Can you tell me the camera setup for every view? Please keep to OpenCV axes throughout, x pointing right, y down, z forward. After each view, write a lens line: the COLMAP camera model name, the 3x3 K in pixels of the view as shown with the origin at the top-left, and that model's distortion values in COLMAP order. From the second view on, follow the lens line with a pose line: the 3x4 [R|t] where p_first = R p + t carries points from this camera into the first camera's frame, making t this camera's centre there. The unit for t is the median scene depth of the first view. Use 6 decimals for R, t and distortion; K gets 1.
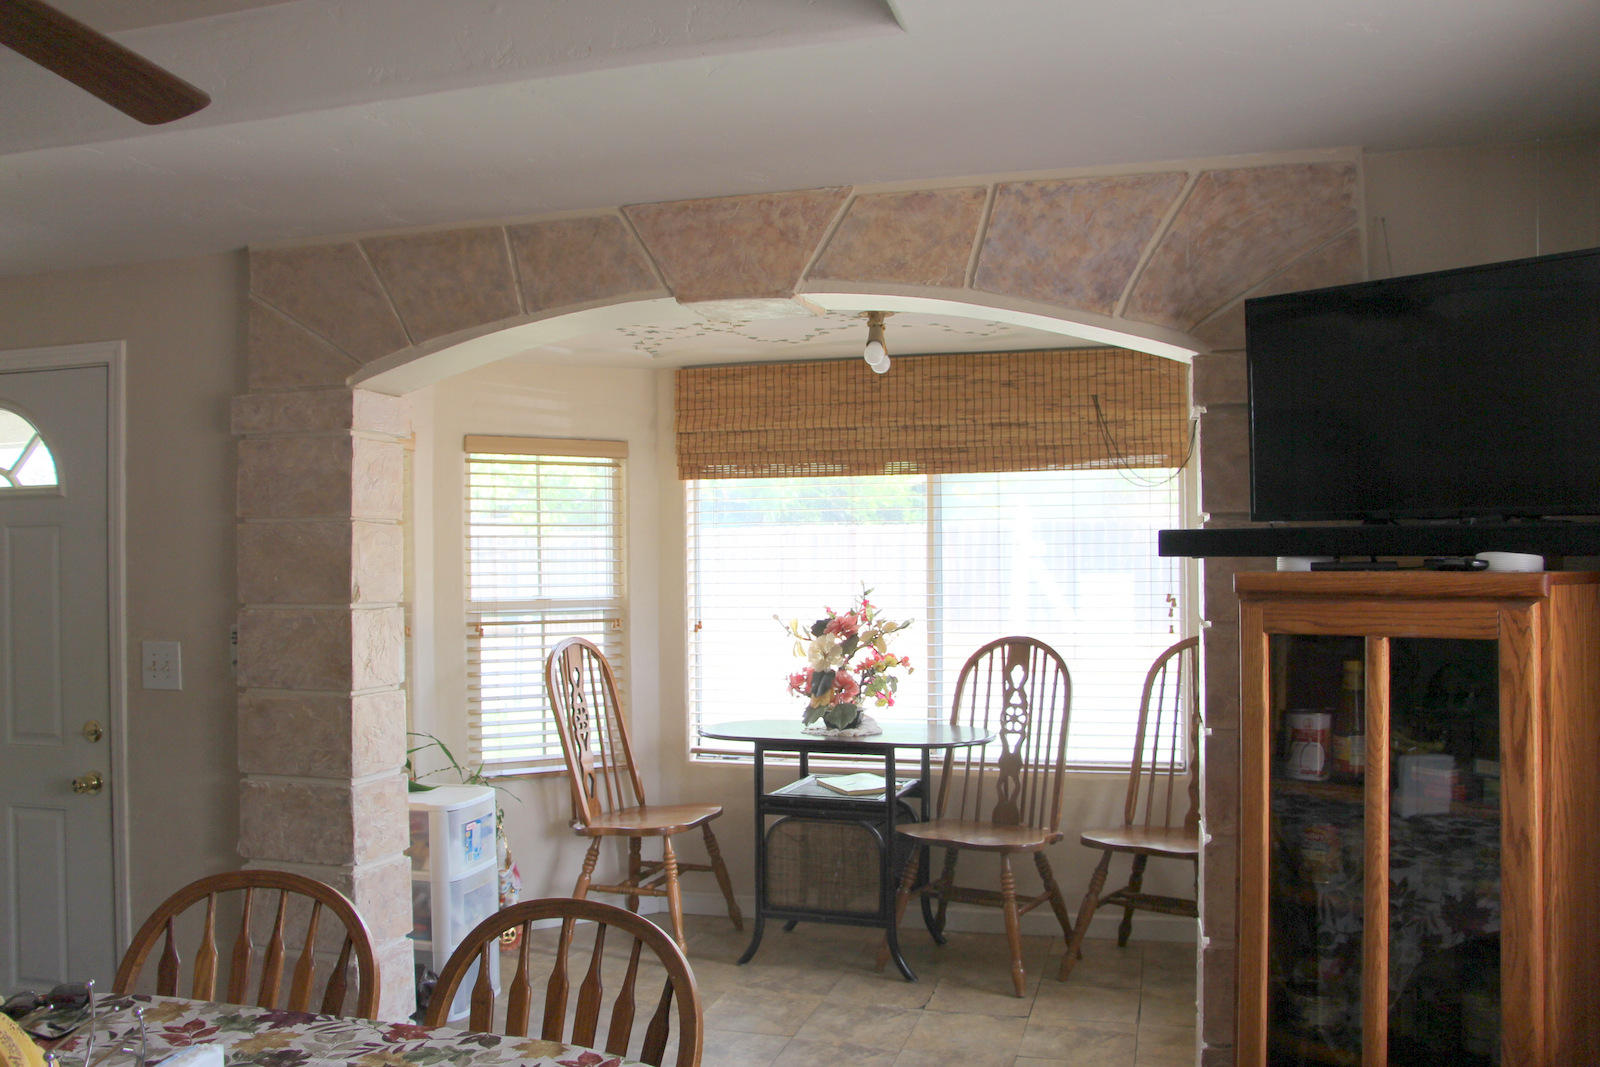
lens RADIAL K [[1320.0, 0, 800.7], [0, 1320.0, 546.5], [0, 0, 1]] dist [-0.138683, -0.012665]
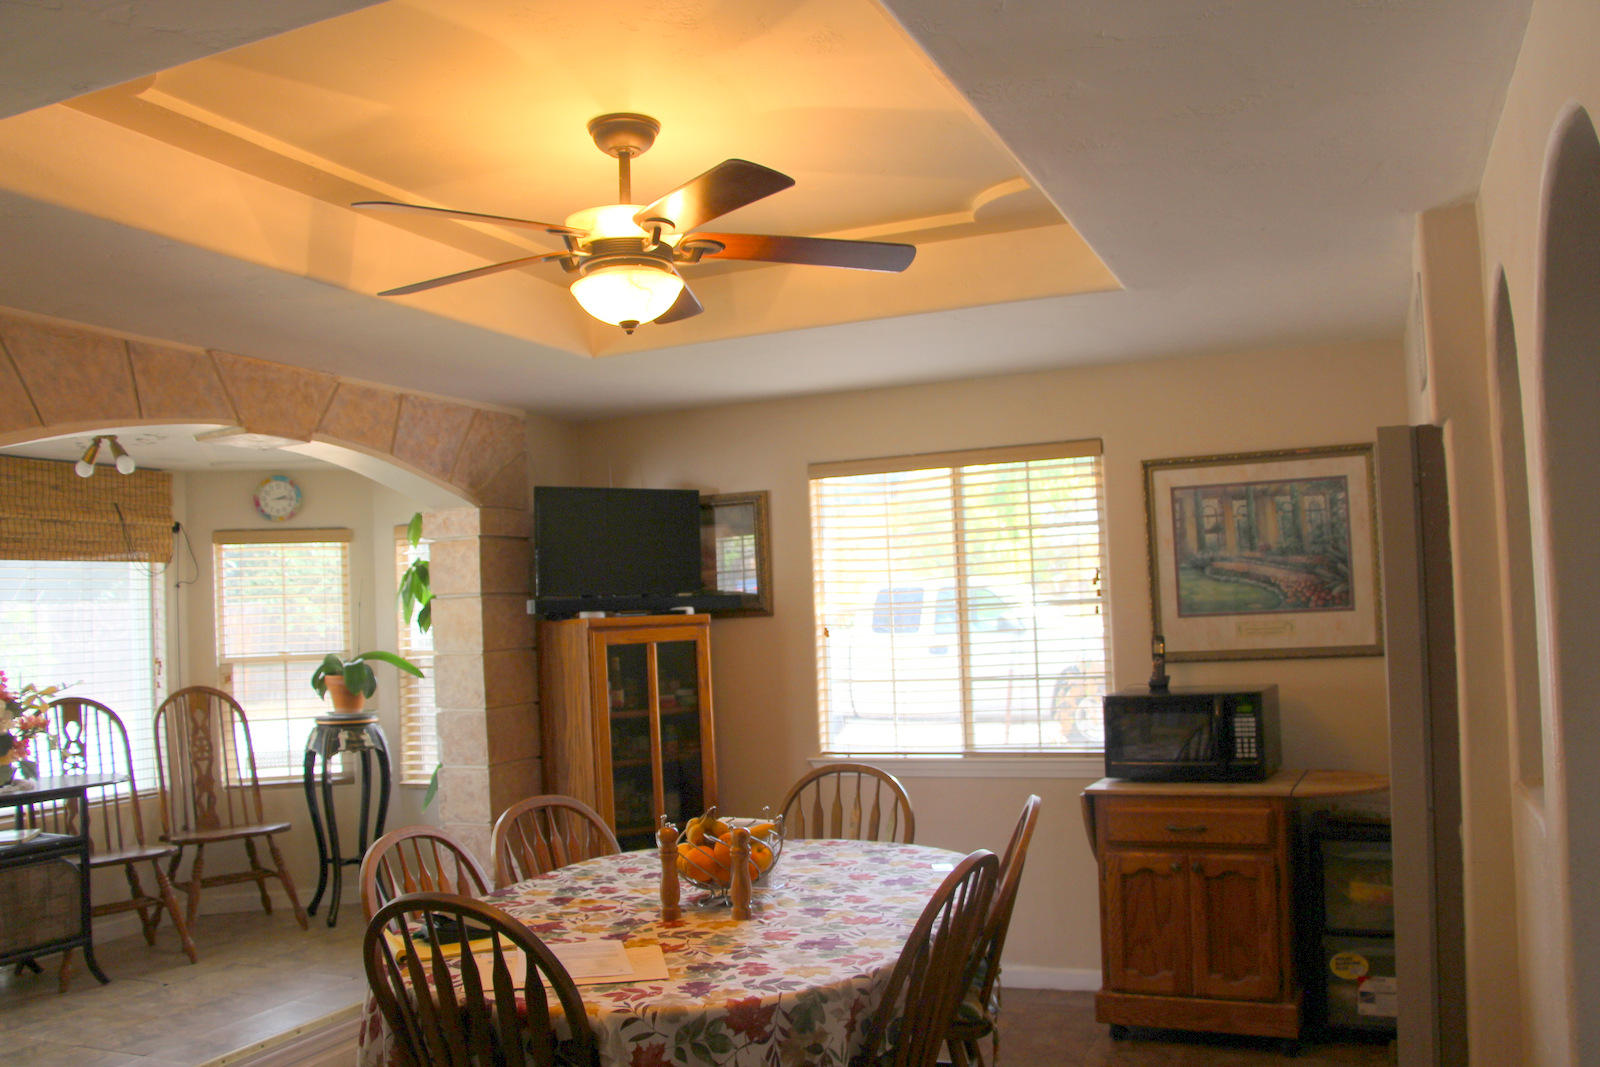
lens RADIAL K [[1320.0, 0, 796.3], [0, 1320.0, 523.0], [0, 0, 1]] dist [-0.138683, -0.012665]
pose [[0.114756, 0.064277, 0.991312, -0.998017], [0.036543, 0.996956, -0.068874, 0.013338], [-0.992721, 0.044129, 0.112057, 0.224422]]
